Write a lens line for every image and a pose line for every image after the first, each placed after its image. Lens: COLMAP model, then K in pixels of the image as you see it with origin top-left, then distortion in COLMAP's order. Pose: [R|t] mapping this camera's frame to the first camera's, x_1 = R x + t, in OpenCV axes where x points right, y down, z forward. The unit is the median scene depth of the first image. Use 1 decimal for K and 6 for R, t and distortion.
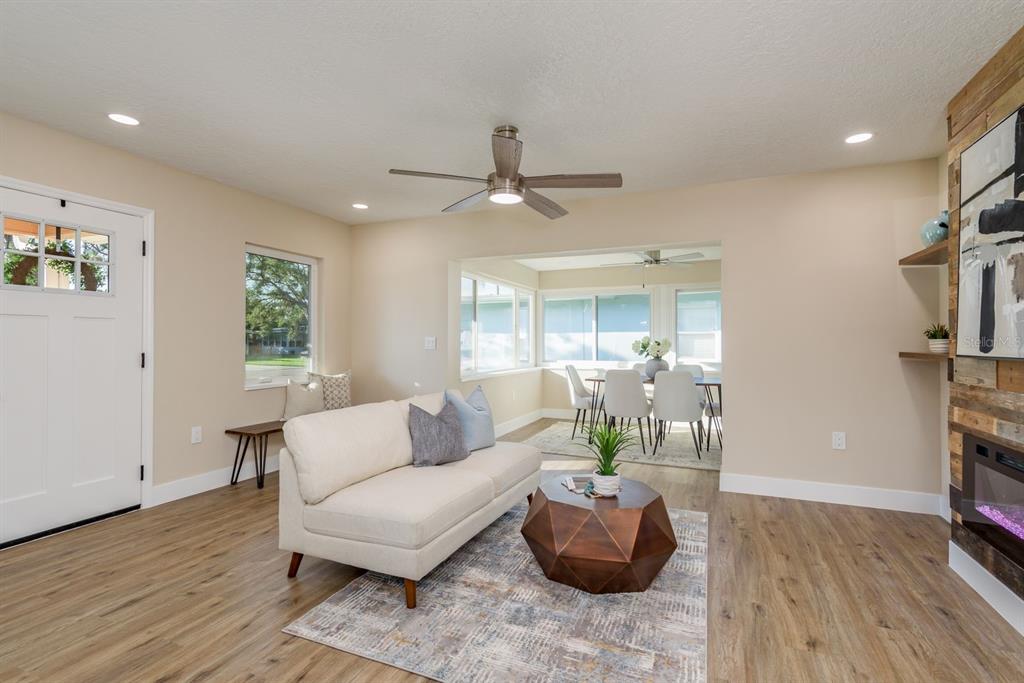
lens RADIAL K [[490.8, 0, 512.5], [0, 490.8, 339.7], [0, 0, 1]] dist [0.007308, 0.000065]
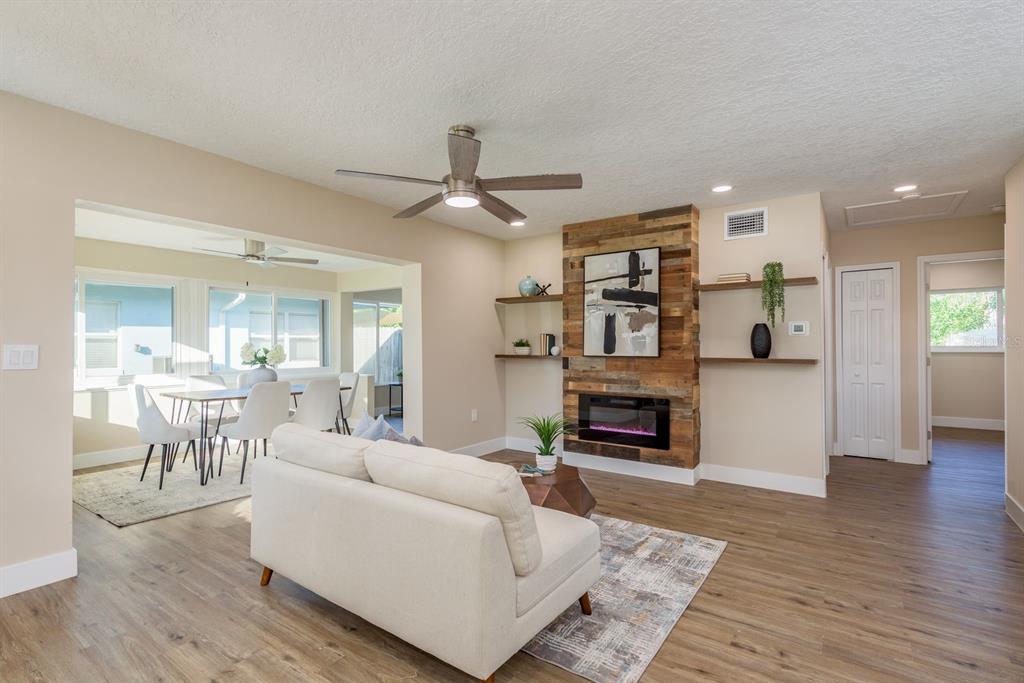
lens RADIAL K [[490.8, 0, 521.8], [0, 490.8, 343.6], [0, 0, 1]] dist [0.007308, 0.000065]
pose [[0.194715, -0.000195, 0.980860, -1.266452], [-0.005371, 0.999985, 0.001265, -0.021042], [-0.980845, -0.005515, 0.194711, 0.958505]]
